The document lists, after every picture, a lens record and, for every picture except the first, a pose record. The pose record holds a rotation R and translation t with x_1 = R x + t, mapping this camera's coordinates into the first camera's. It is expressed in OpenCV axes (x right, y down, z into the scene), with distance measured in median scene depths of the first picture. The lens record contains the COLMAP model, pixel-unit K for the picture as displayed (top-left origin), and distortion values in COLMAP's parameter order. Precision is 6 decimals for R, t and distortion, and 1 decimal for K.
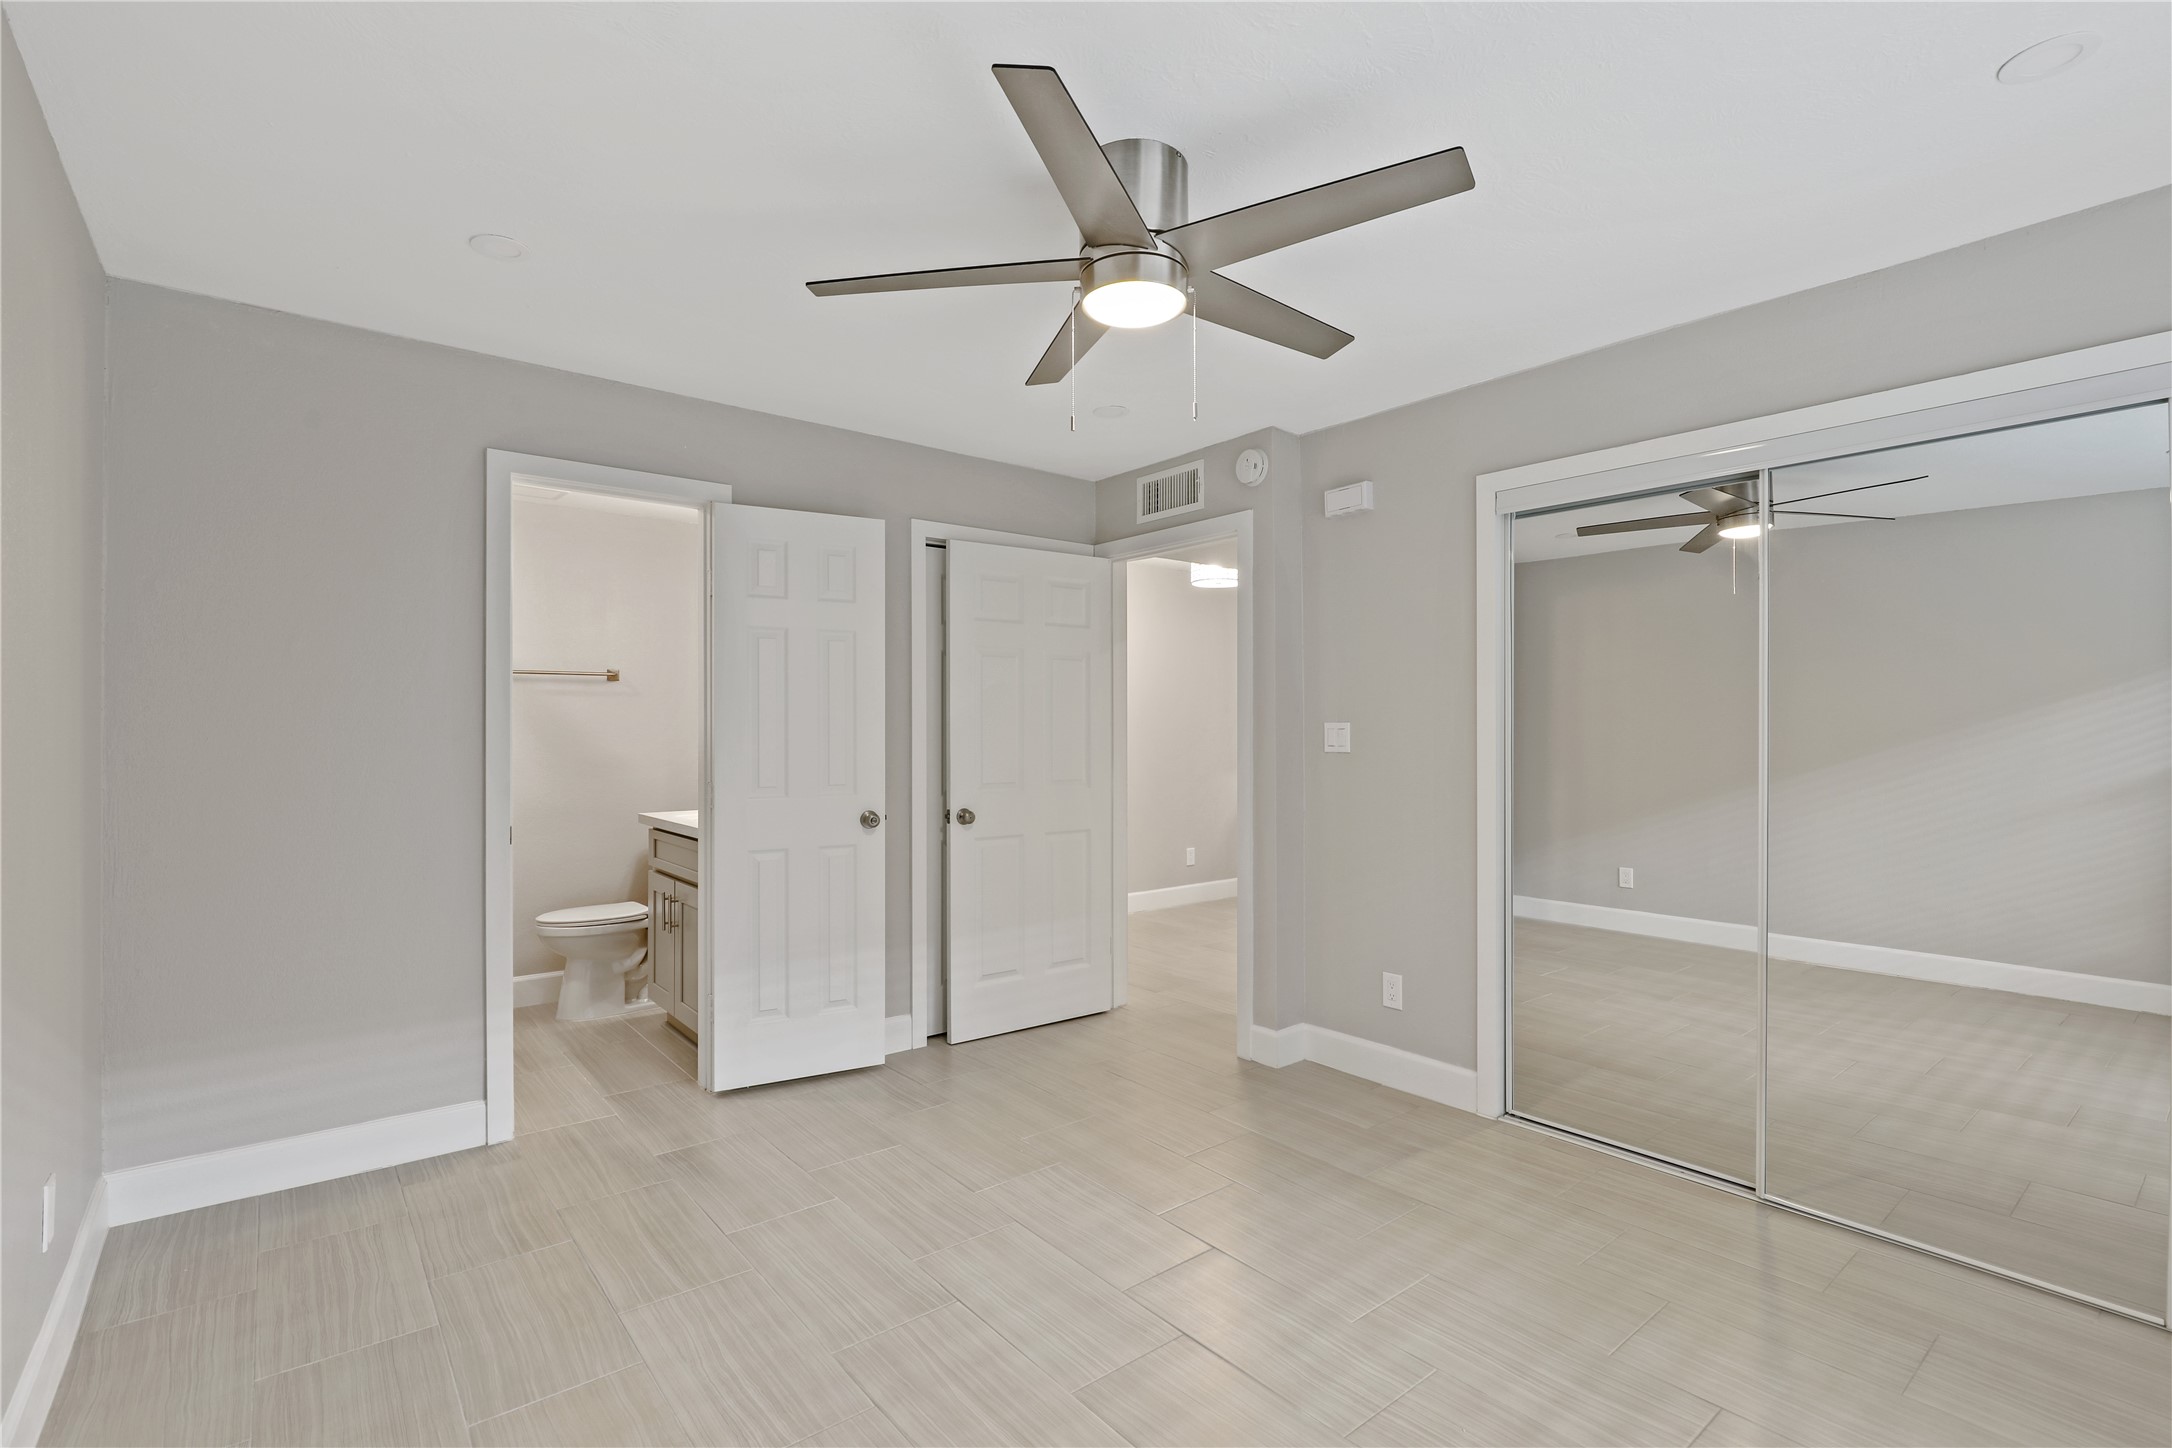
lens RADIAL K [[994.6, 0, 1094.5], [0, 994.6, 724.0], [0, 0, 1]] dist [0.003610, 0.000034]
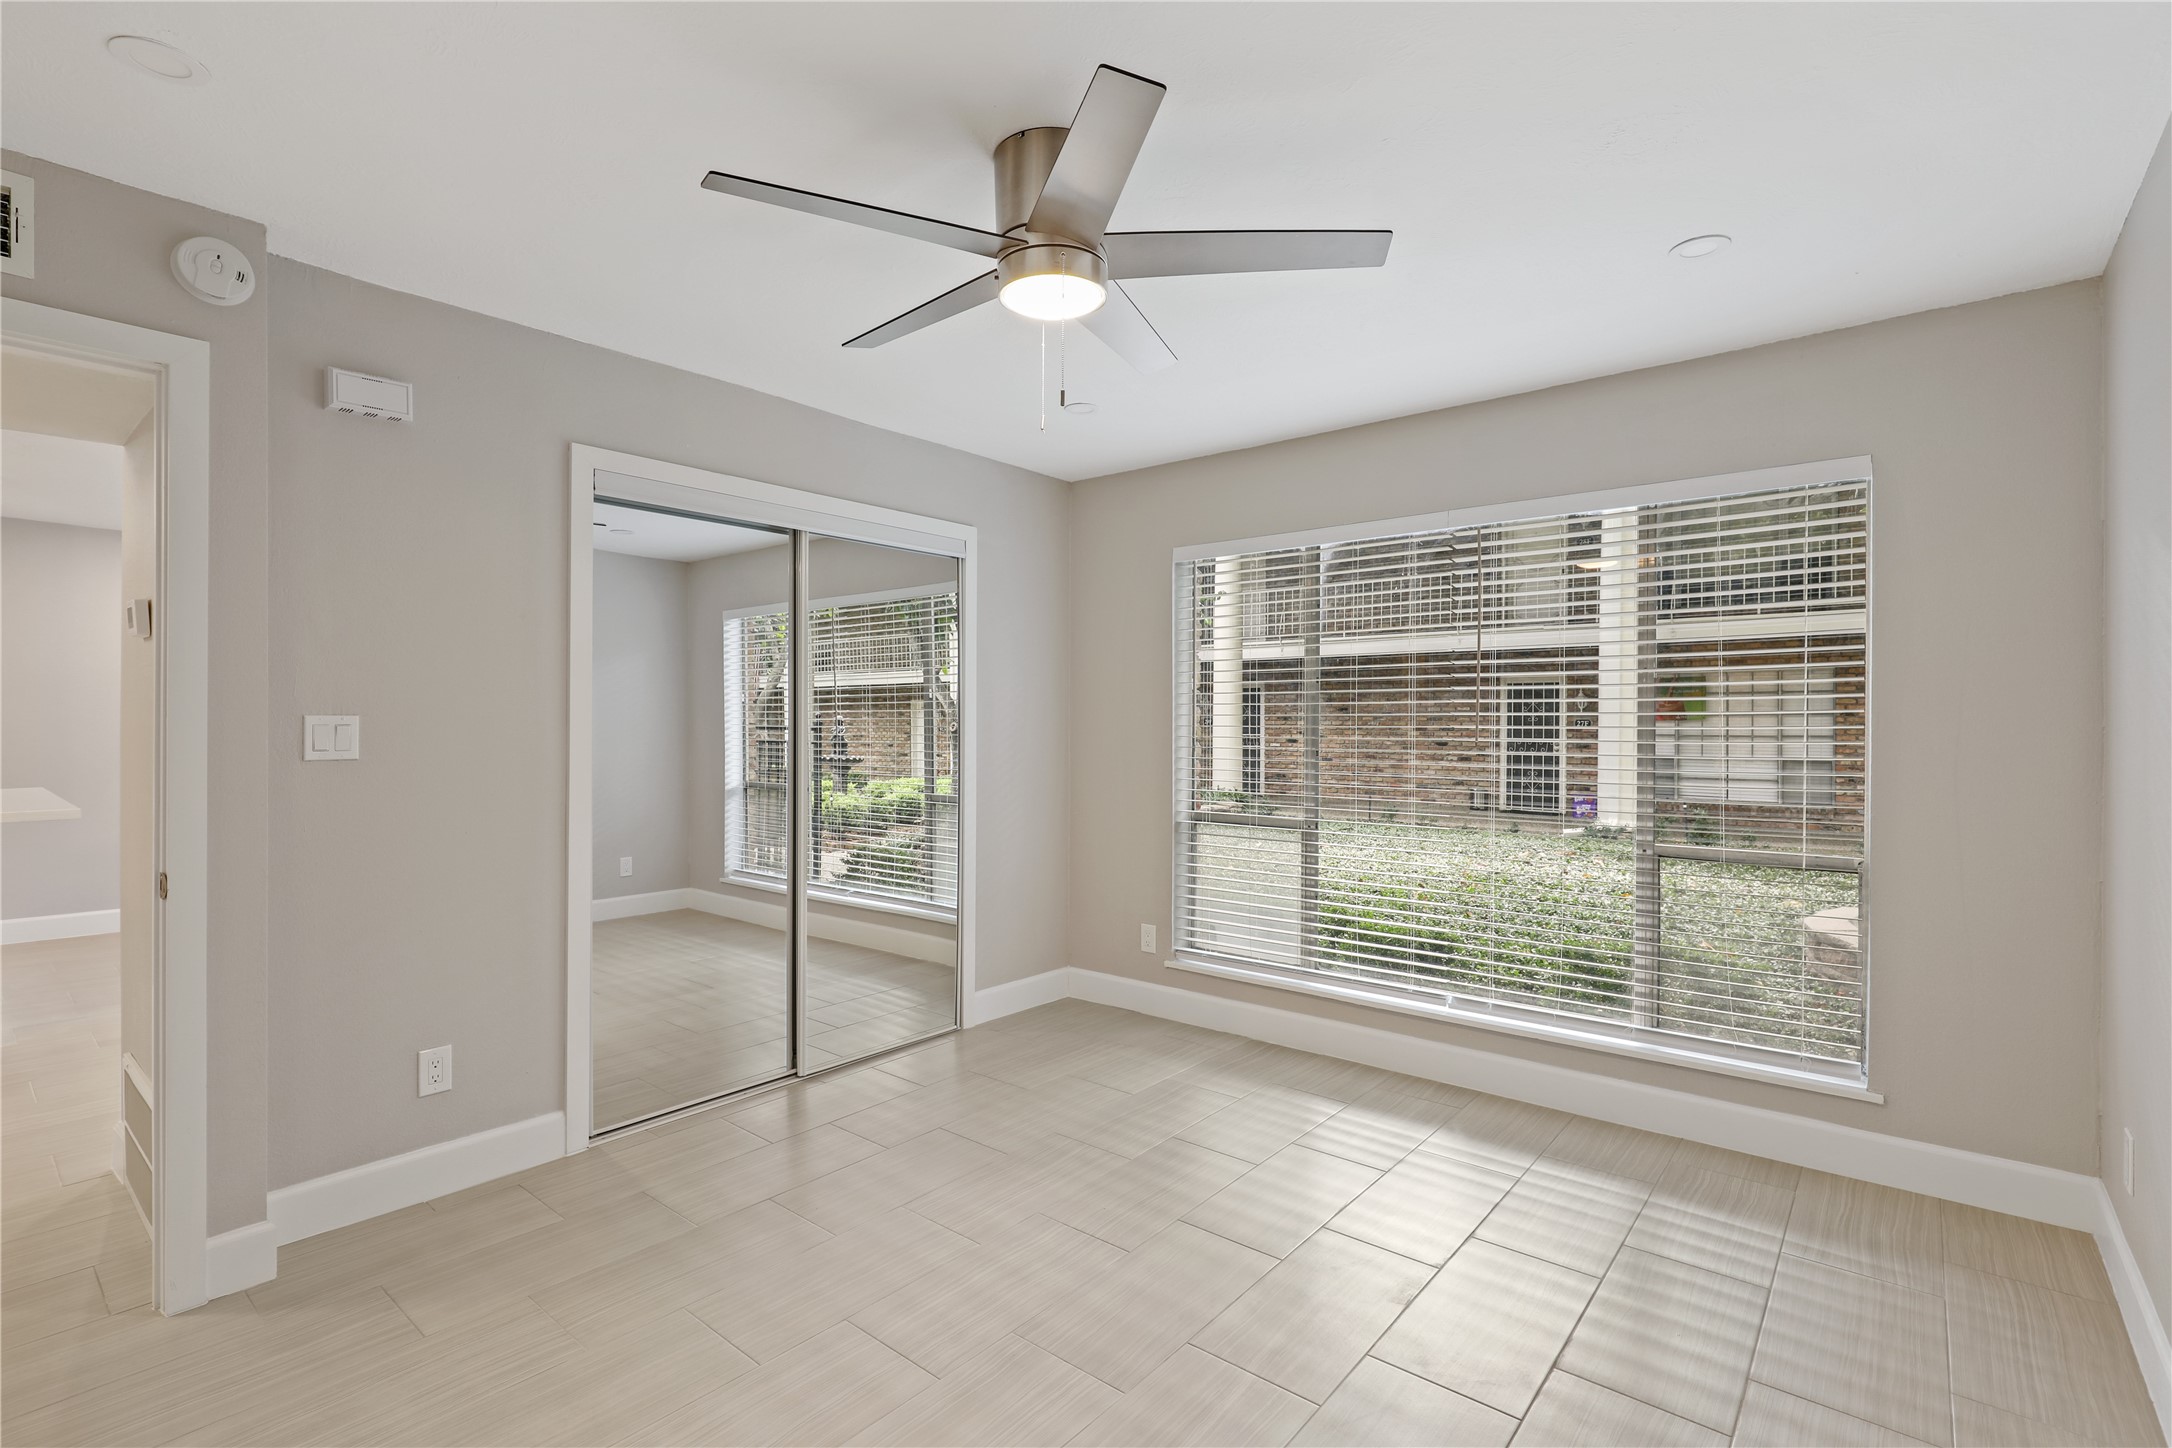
lens RADIAL K [[994.6, 0, 1086.7], [0, 994.6, 717.4], [0, 0, 1]] dist [0.003610, 0.000034]
pose [[-0.169950, -0.000229, 0.985453, -0.532993], [-0.008943, 0.999959, -0.001310, -0.004124], [-0.985412, -0.009036, -0.169945, 0.643402]]
